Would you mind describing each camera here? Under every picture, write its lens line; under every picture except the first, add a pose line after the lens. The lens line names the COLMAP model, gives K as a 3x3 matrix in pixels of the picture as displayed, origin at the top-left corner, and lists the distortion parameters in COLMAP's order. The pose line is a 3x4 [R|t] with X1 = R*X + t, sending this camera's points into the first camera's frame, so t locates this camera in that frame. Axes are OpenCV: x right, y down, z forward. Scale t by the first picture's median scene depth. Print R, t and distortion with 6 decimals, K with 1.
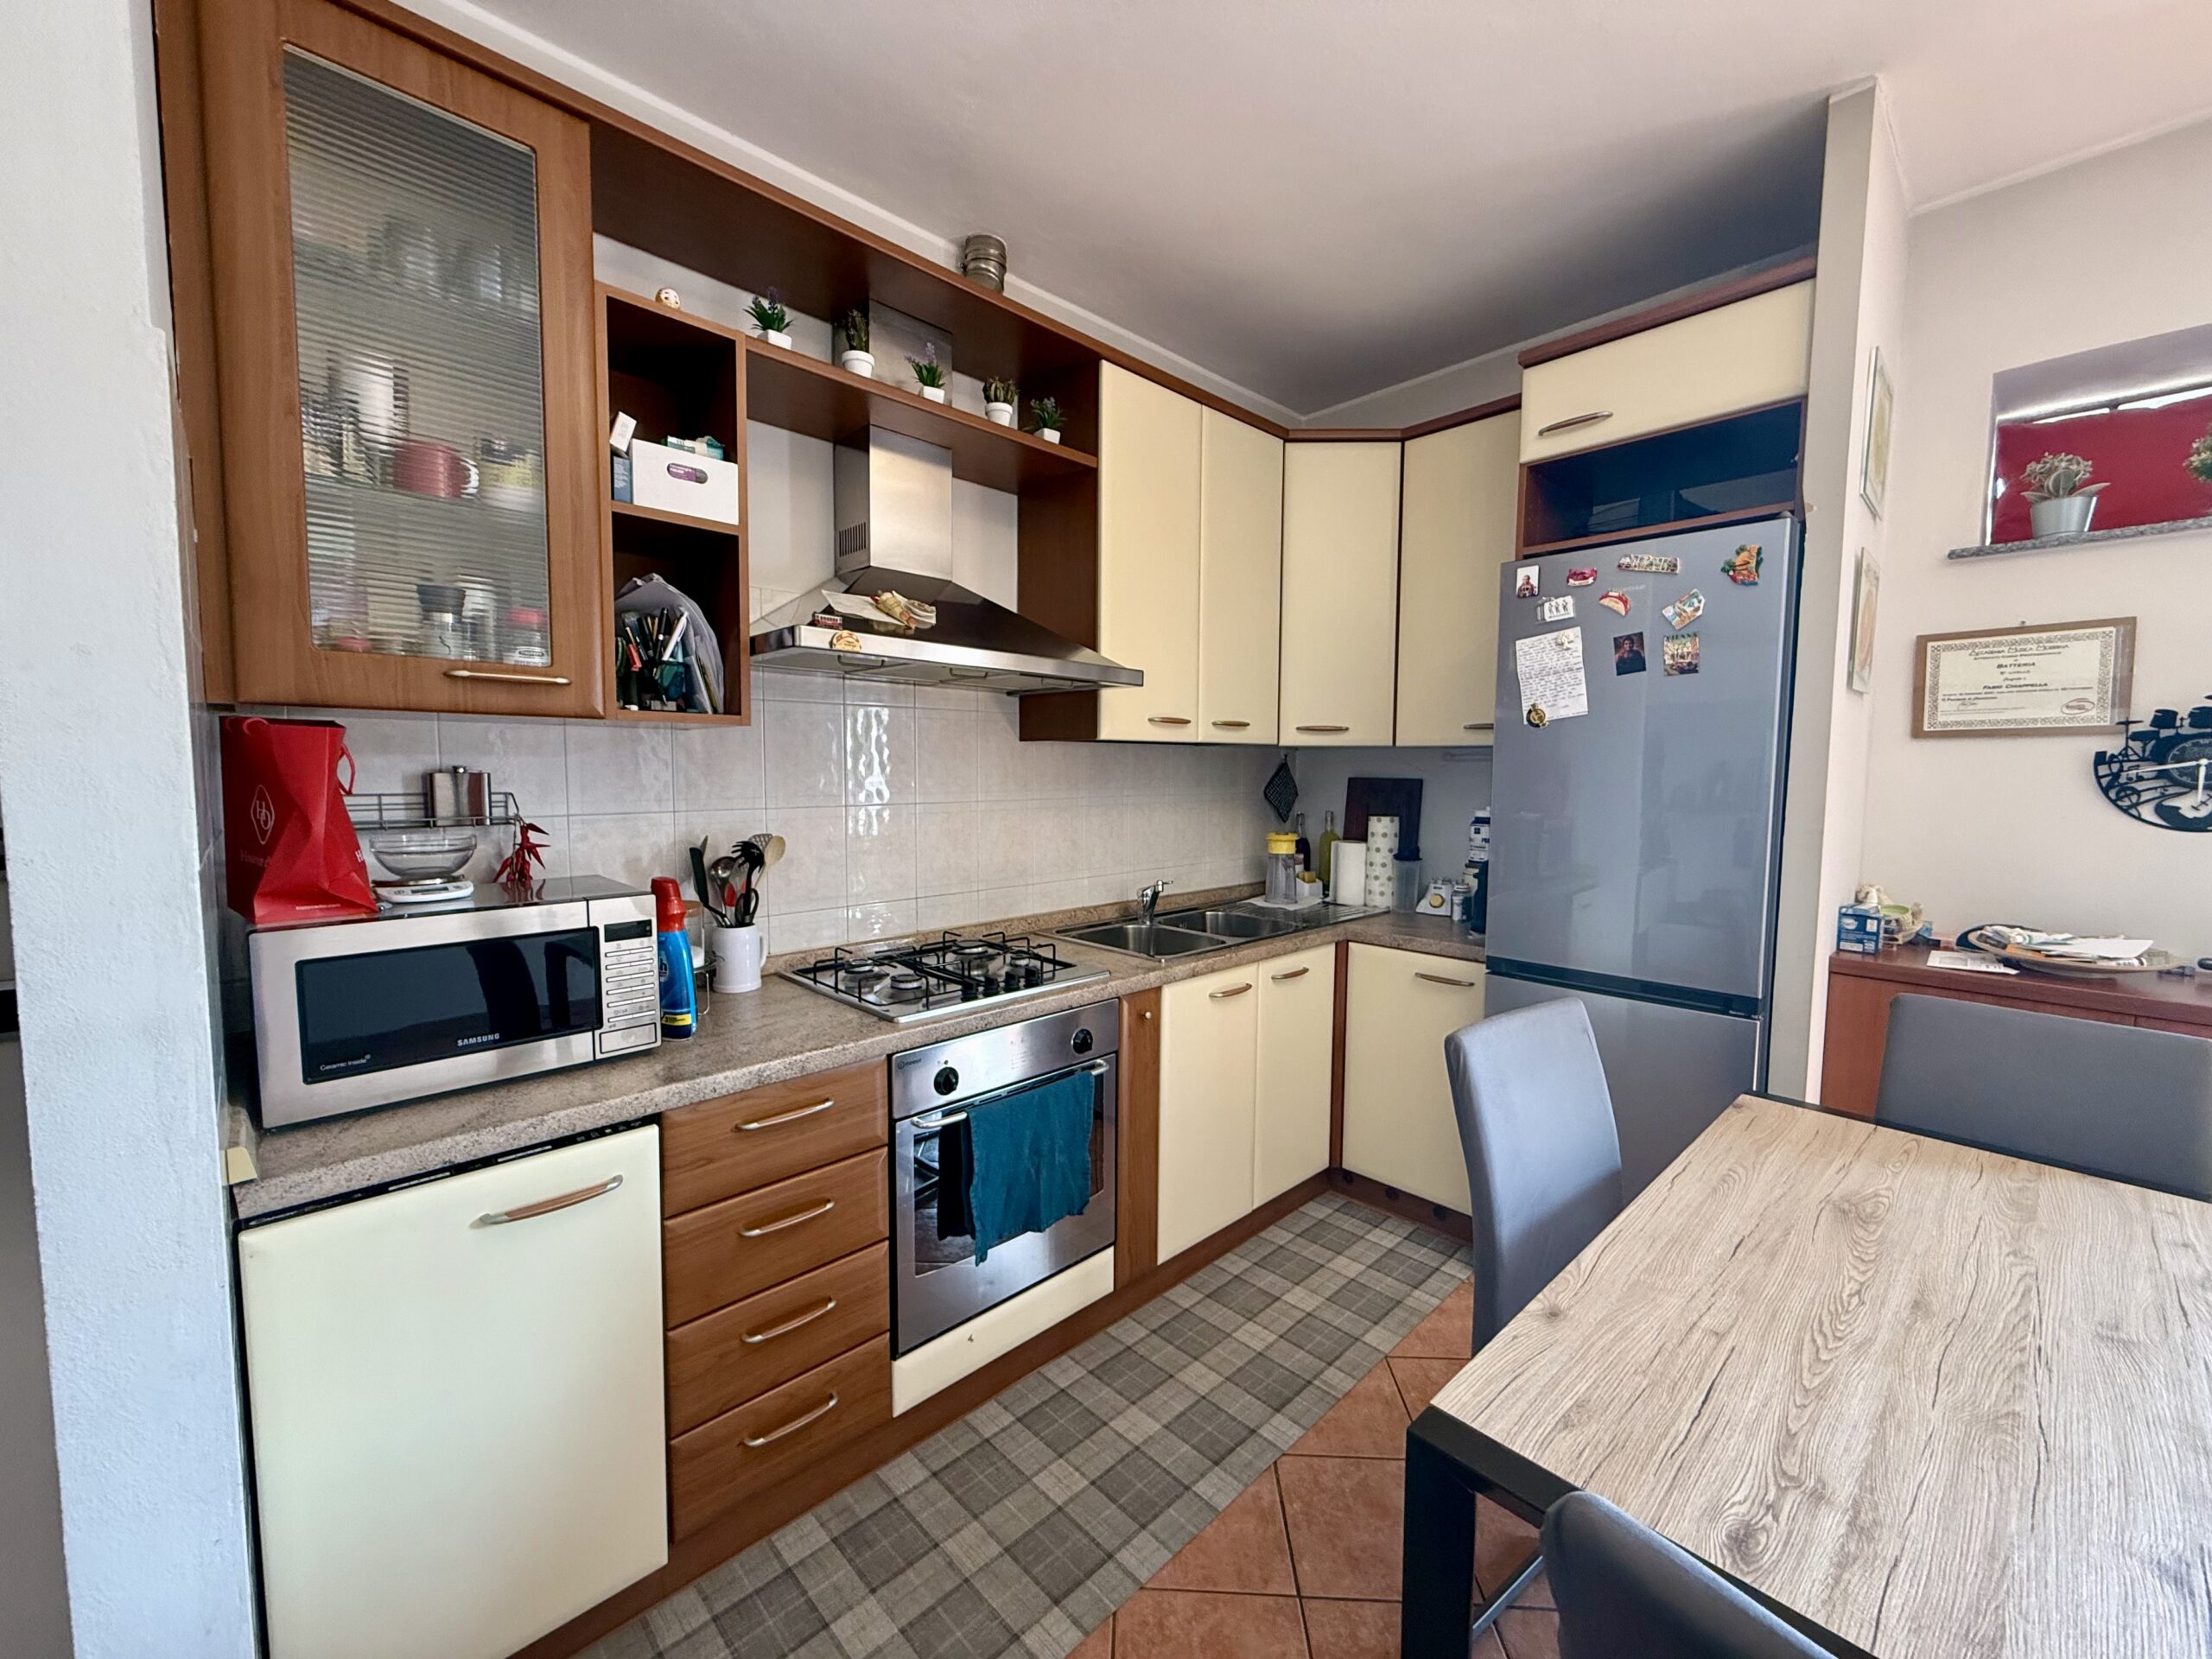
lens RADIAL K [[884.2, 0, 1098.7], [0, 884.2, 827.2], [0, 0, 1]] dist [-0.000812, 0.000202]
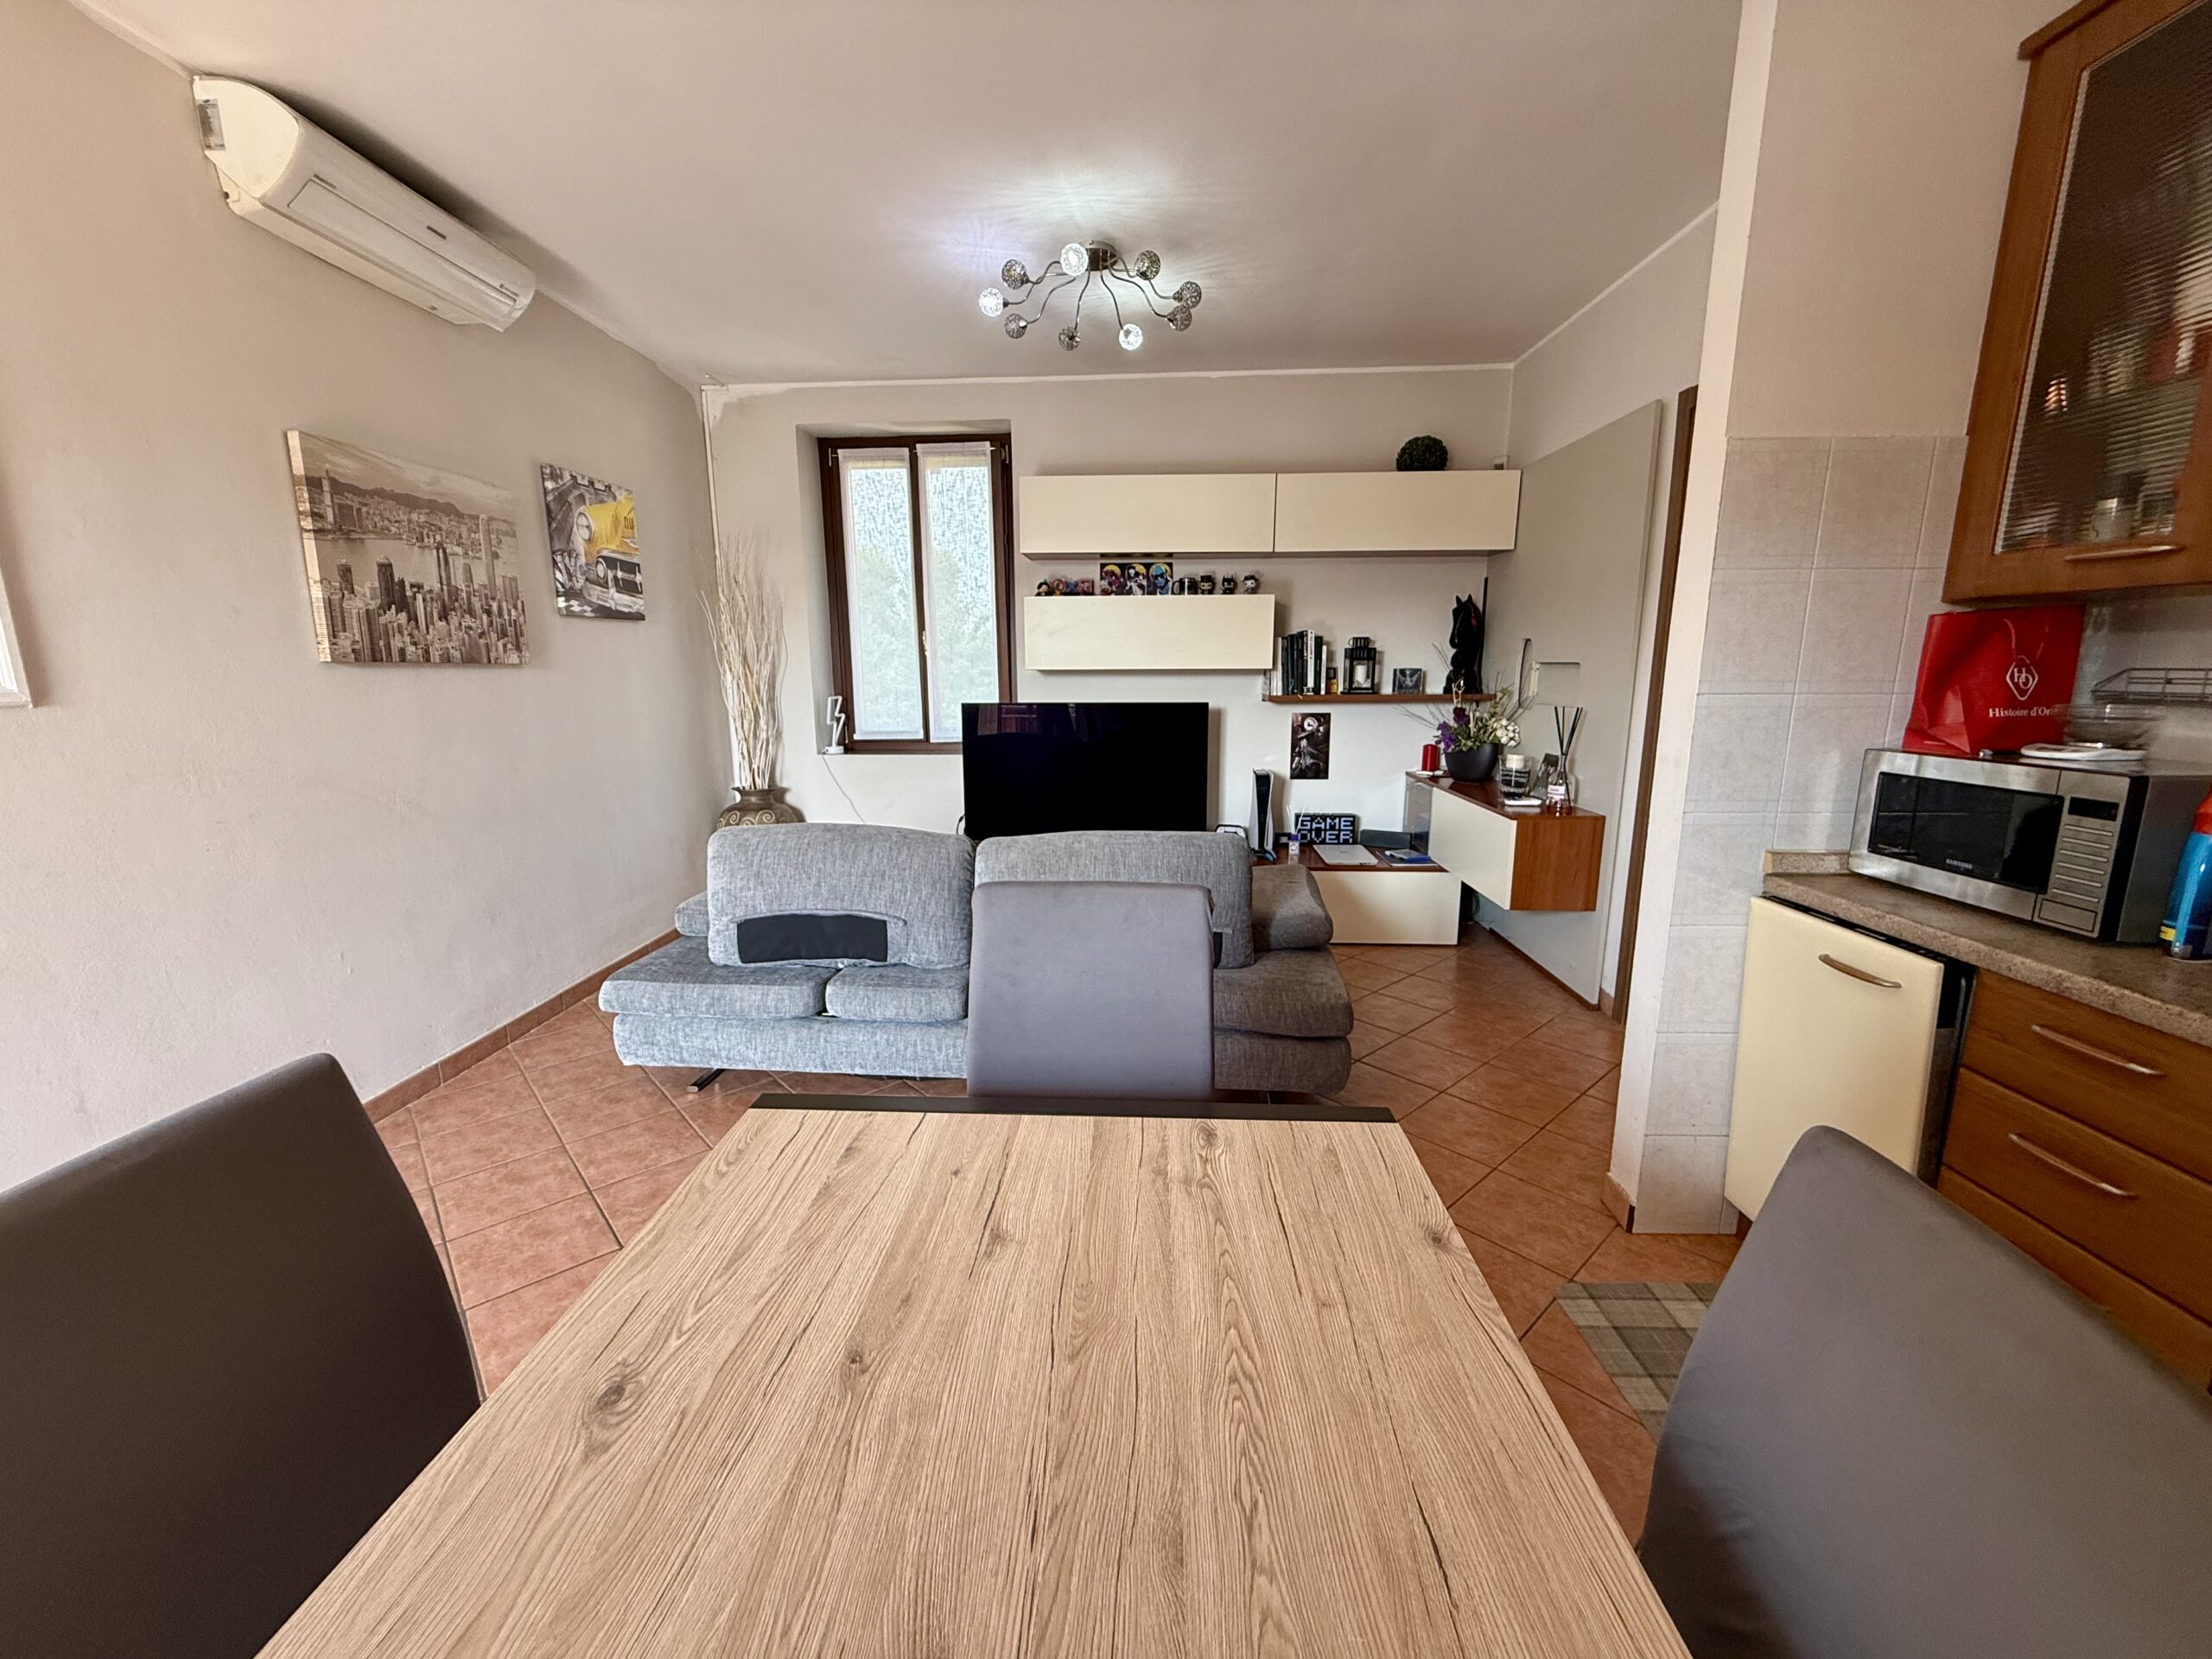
lens RADIAL K [[884.2, 0, 1098.7], [0, 884.2, 827.2], [0, 0, 1]] dist [-0.000812, 0.000202]
pose [[-0.709609, 0.126474, -0.693152, 0.618117], [-0.049140, 0.972480, 0.227747, -0.021073], [0.702880, 0.195673, -0.683865, 0.600024]]
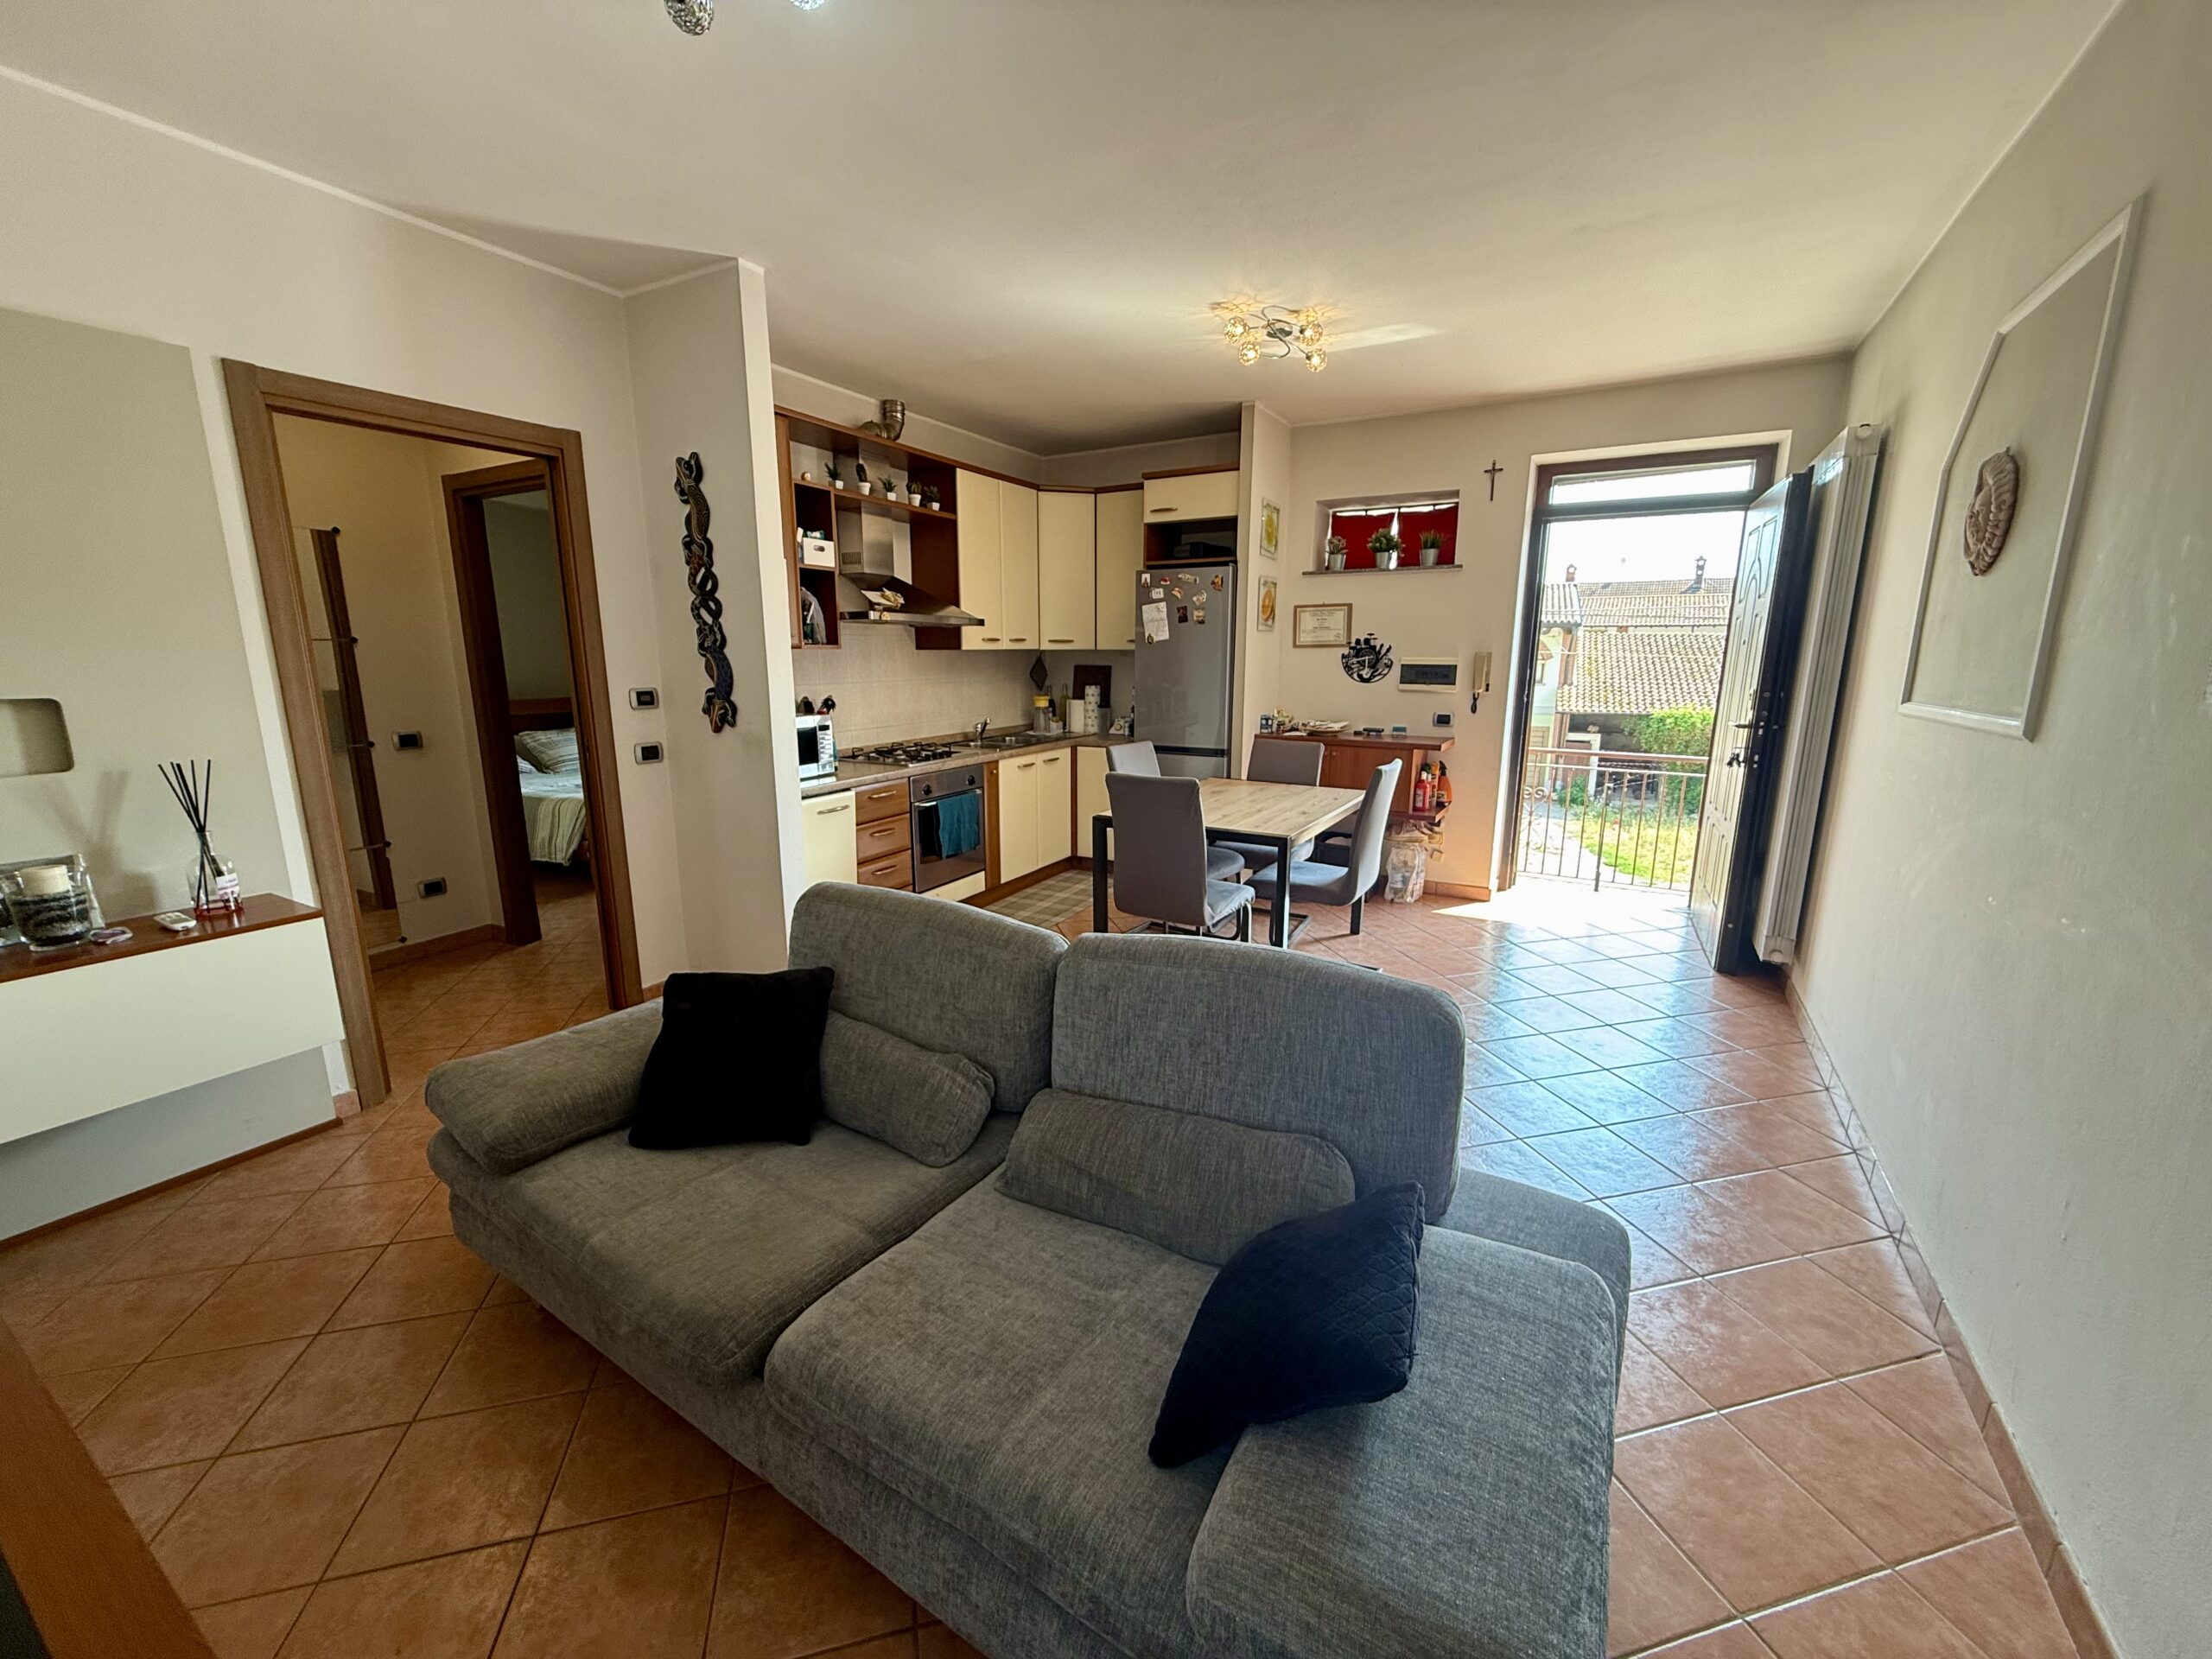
lens RADIAL K [[884.2, 0, 1098.7], [0, 884.2, 827.2], [0, 0, 1]] dist [-0.000812, 0.000202]
pose [[0.954477, -0.064825, 0.291154, -0.359241], [0.027144, 0.990926, 0.131643, 0.057335], [-0.297045, -0.117747, 0.947576, -1.263804]]
